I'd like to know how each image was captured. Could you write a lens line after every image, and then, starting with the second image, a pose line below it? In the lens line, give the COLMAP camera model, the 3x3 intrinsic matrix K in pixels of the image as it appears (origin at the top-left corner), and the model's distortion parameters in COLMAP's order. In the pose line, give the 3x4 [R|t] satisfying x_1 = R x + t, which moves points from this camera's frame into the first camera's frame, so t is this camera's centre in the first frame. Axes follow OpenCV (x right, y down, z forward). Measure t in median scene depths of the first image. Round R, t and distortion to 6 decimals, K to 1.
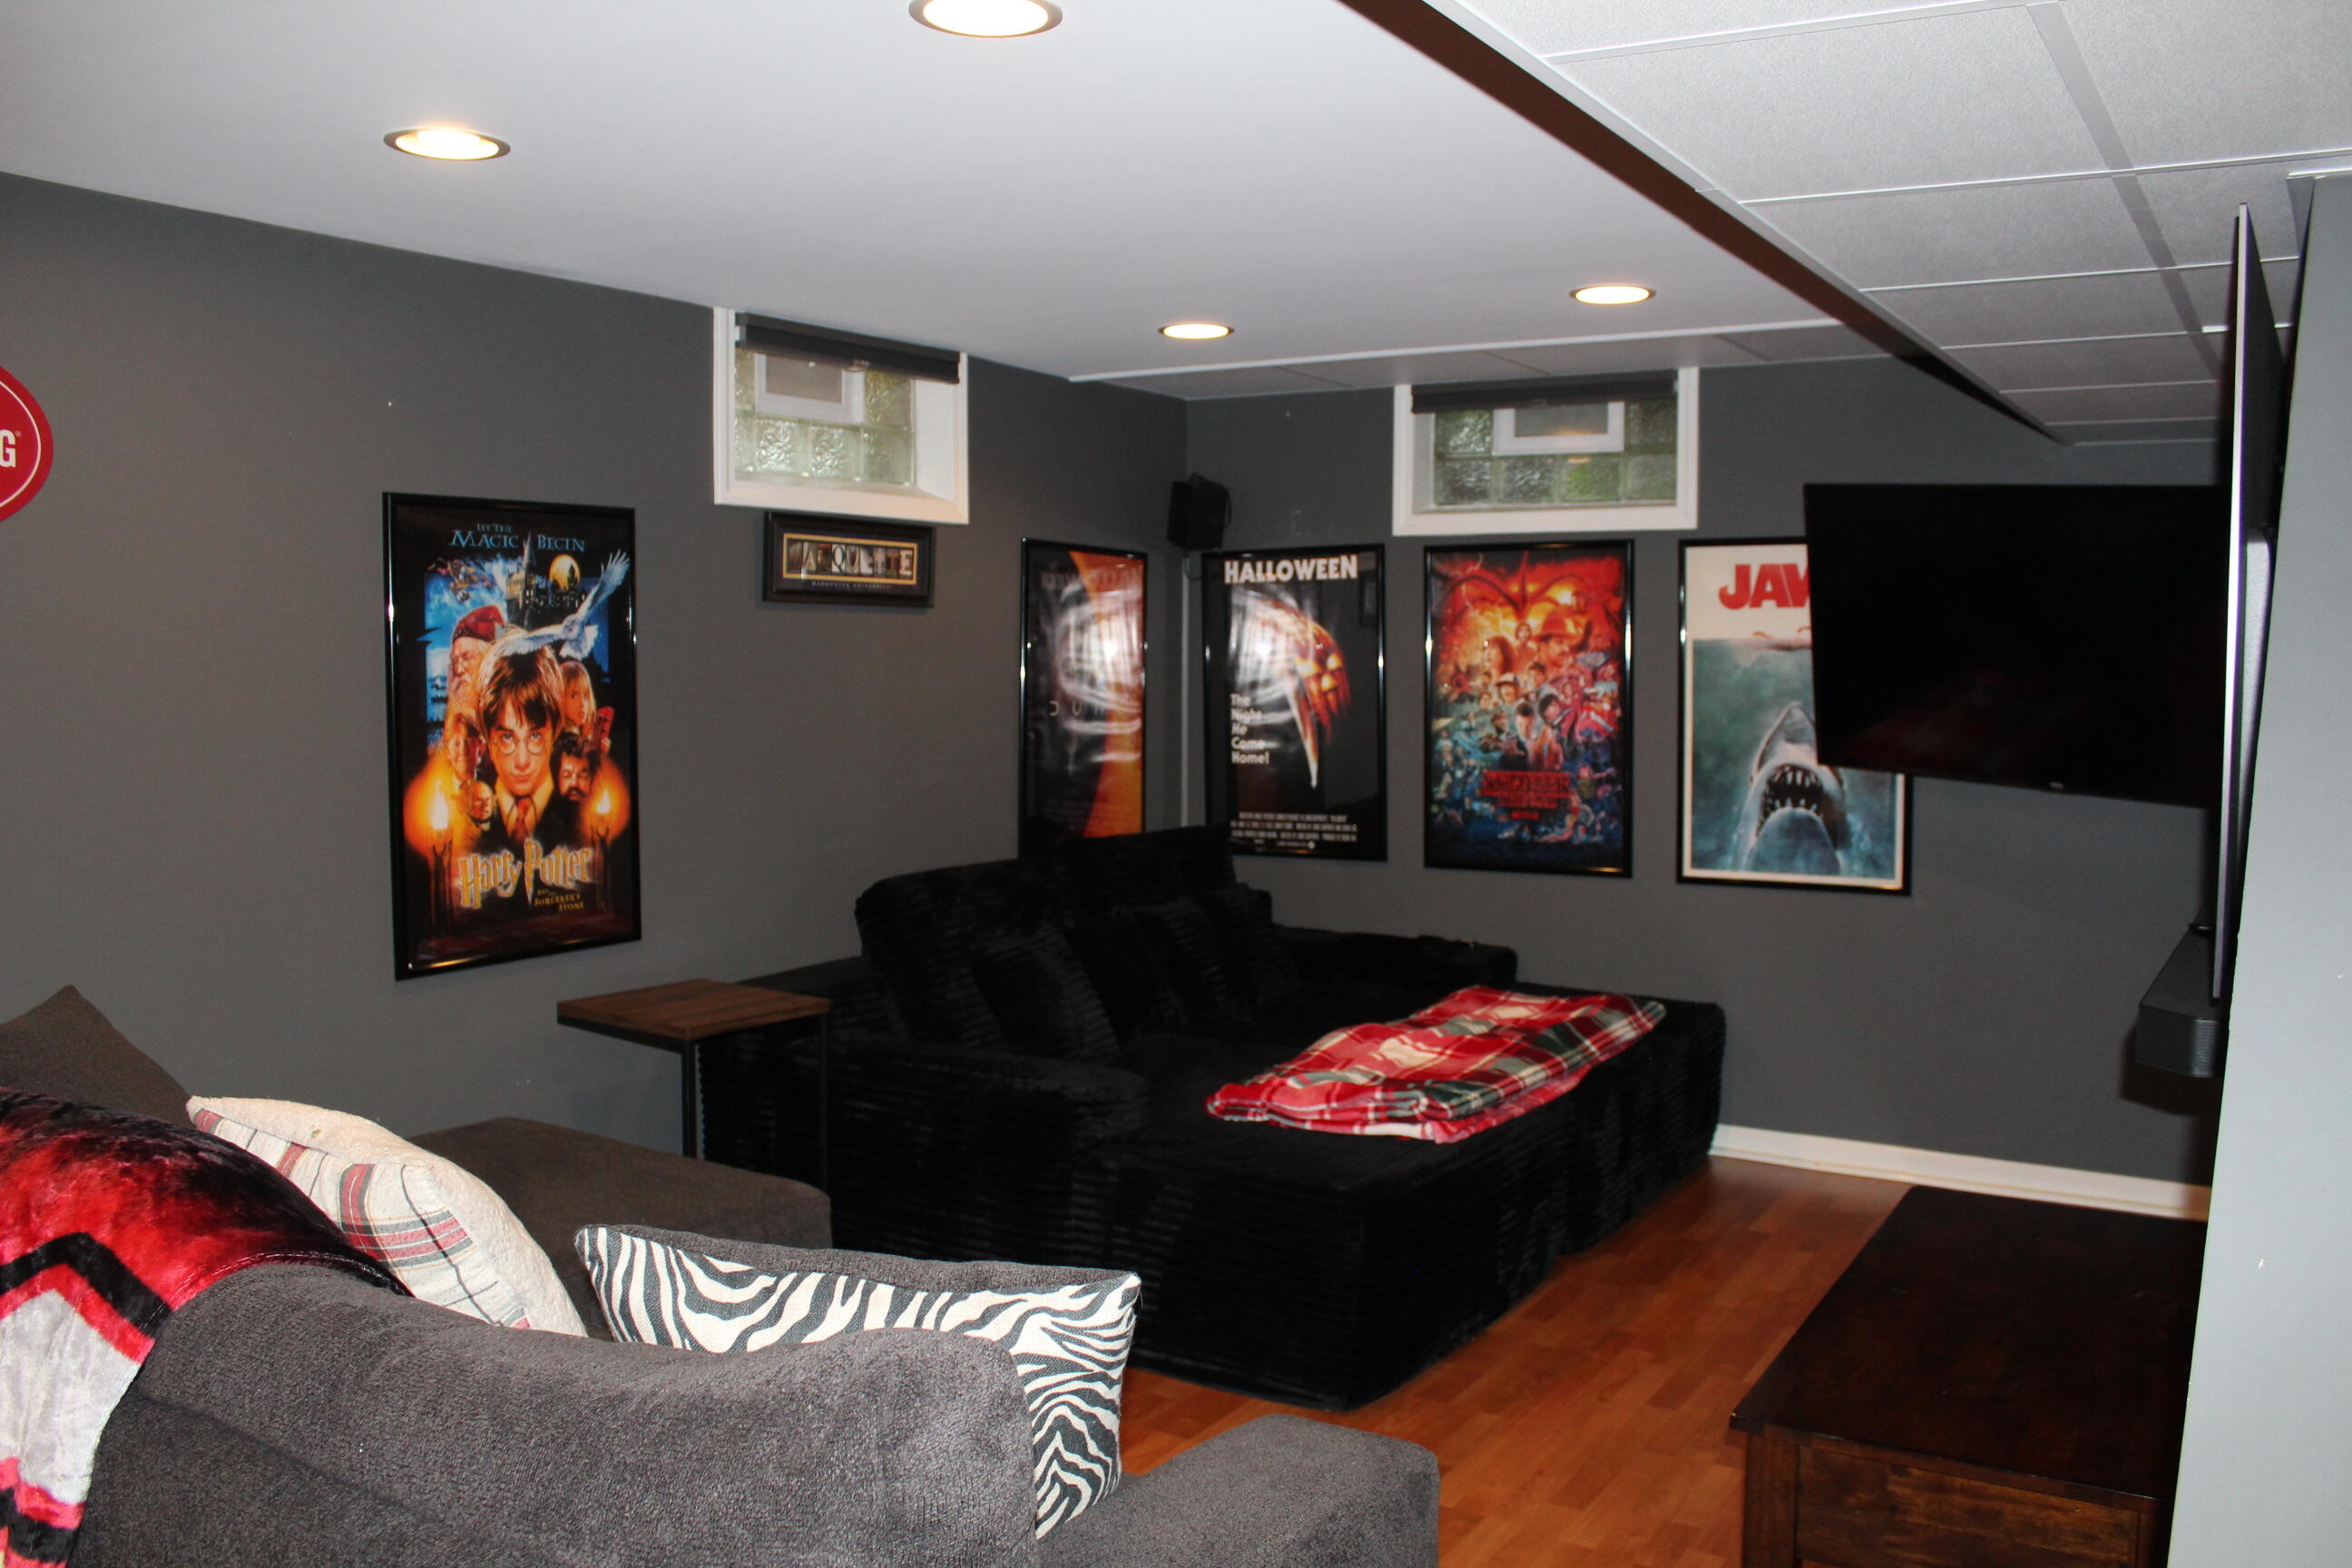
lens RADIAL K [[2036.2, 0, 1182.7], [0, 2036.2, 782.9], [0, 0, 1]] dist [-0.098557, 0.013615]
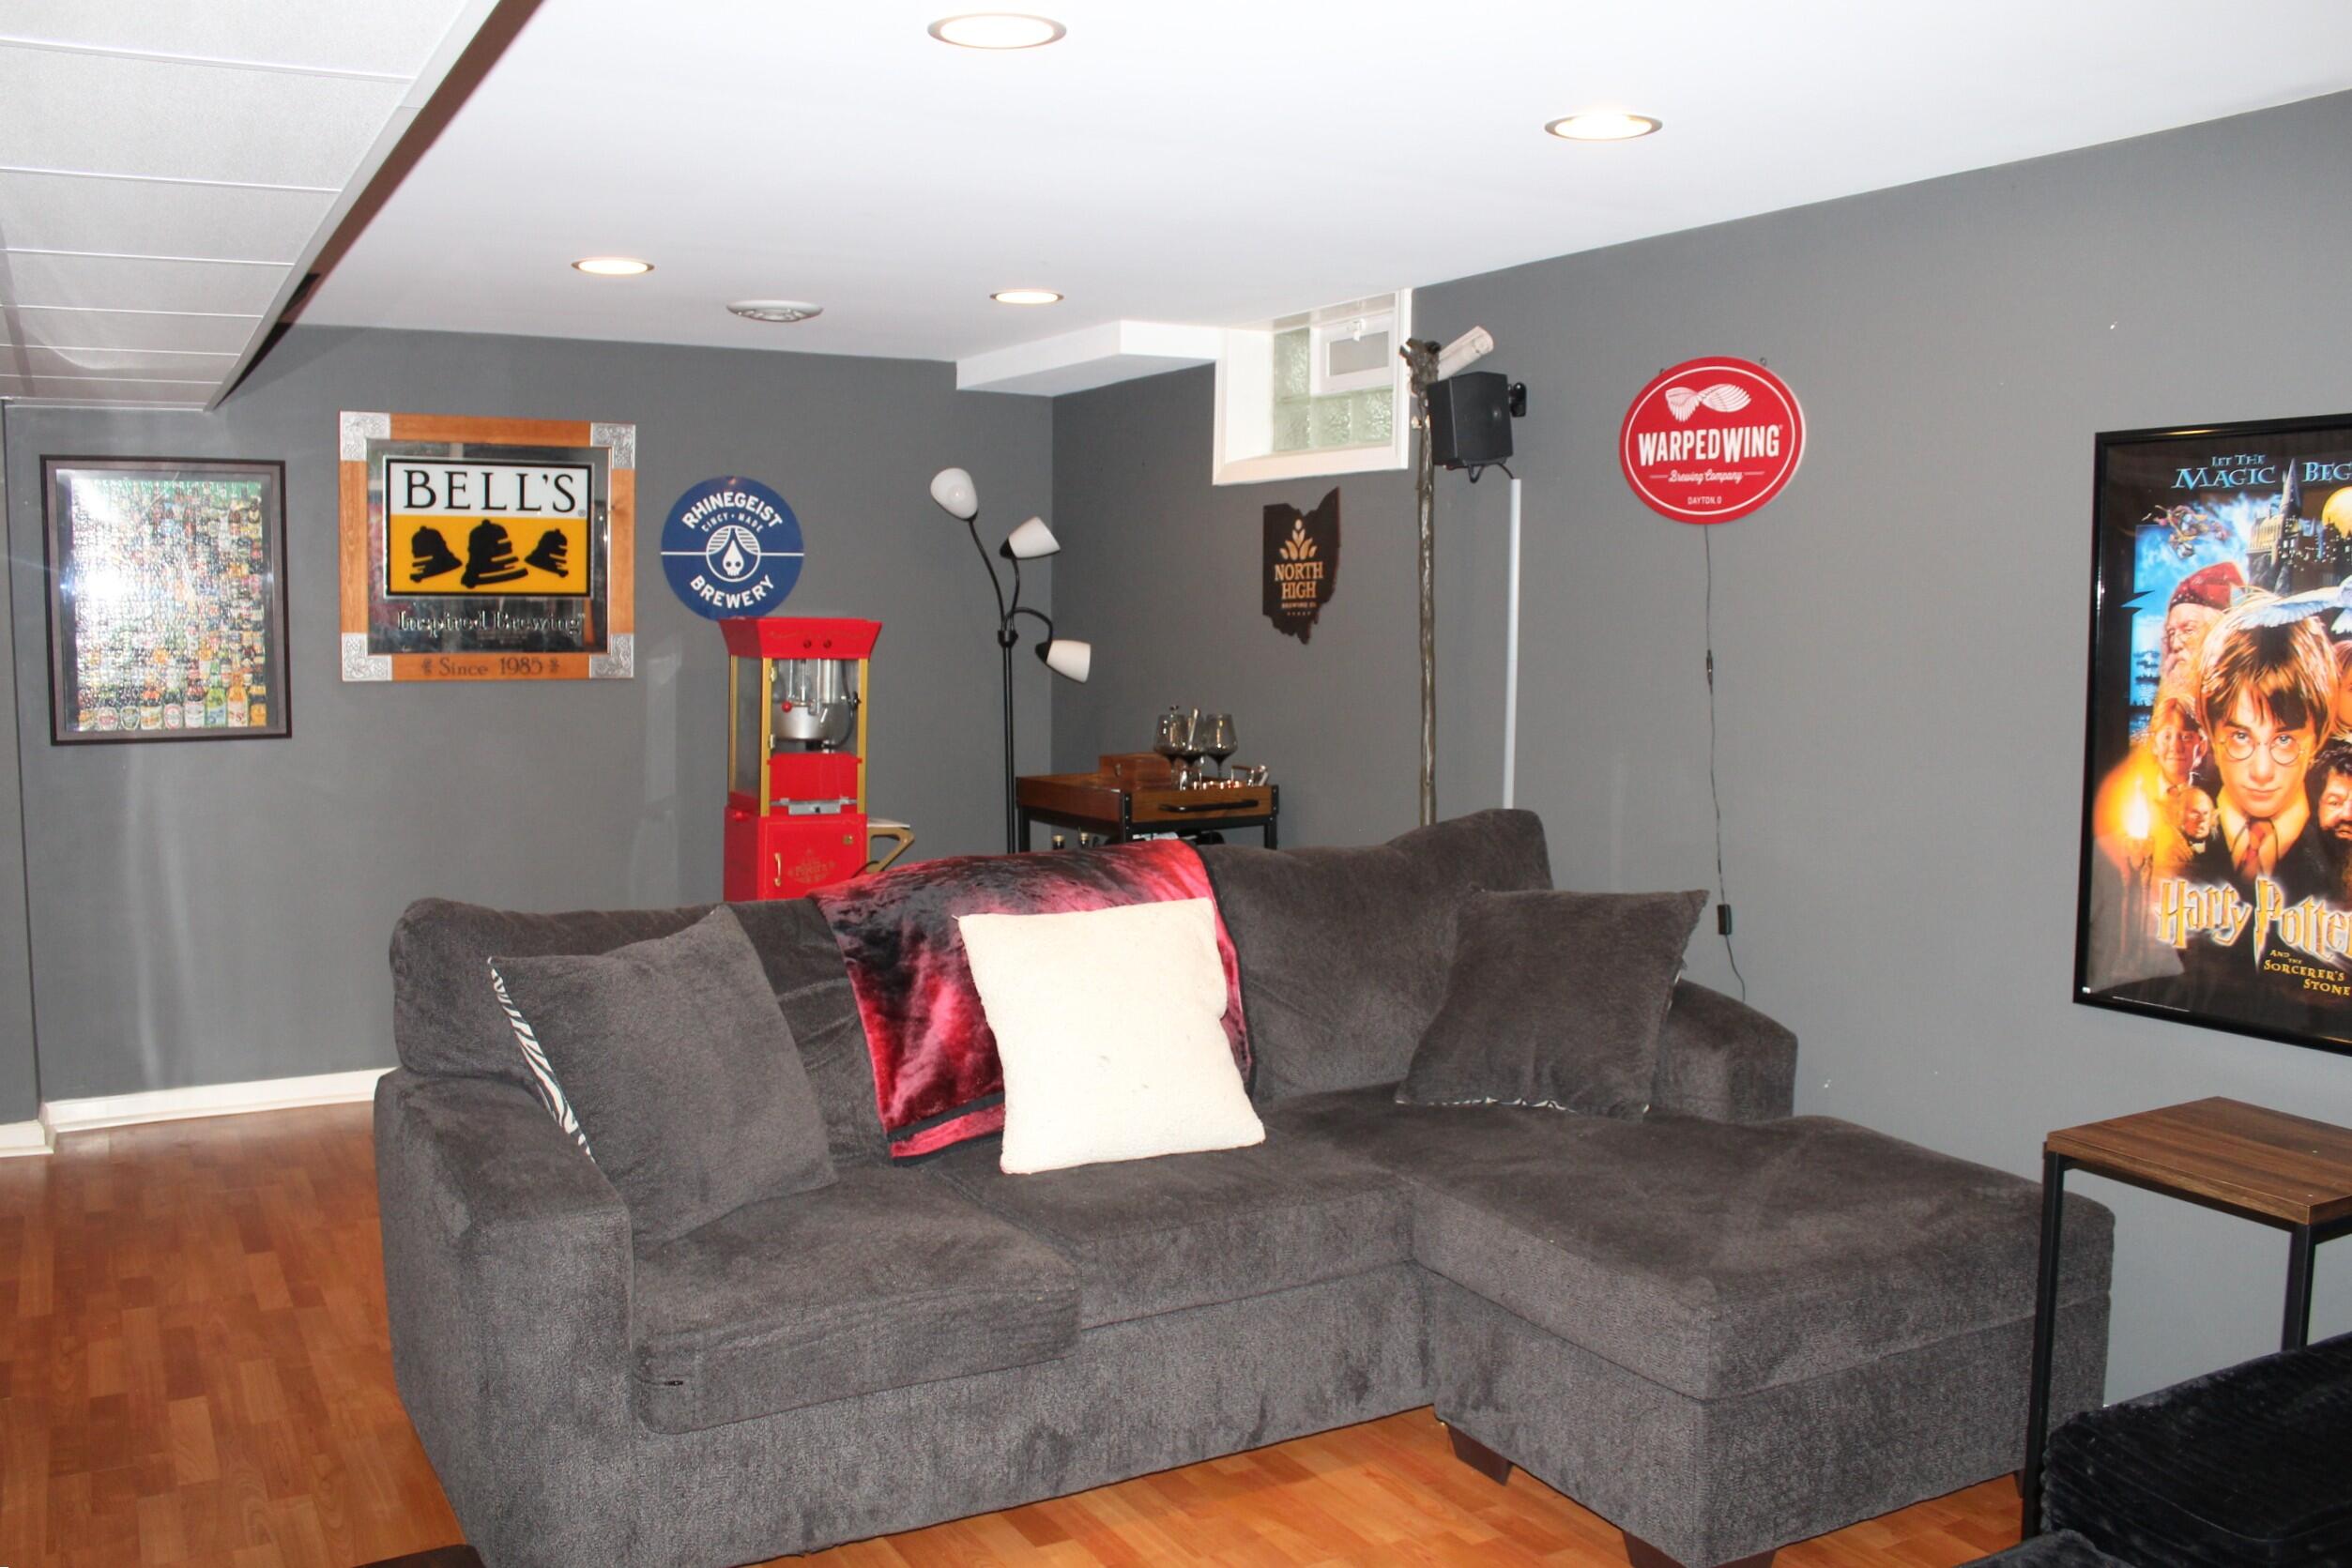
lens RADIAL K [[2036.0, 0, 1182.7], [0, 2036.0, 782.9], [0, 0, 1]] dist [-0.098557, 0.013615]
pose [[-0.508017, 0.074336, -0.858133, 0.508892], [-0.062093, 0.990516, 0.122563, -0.072501], [0.859106, 0.115548, -0.498584, 1.041018]]
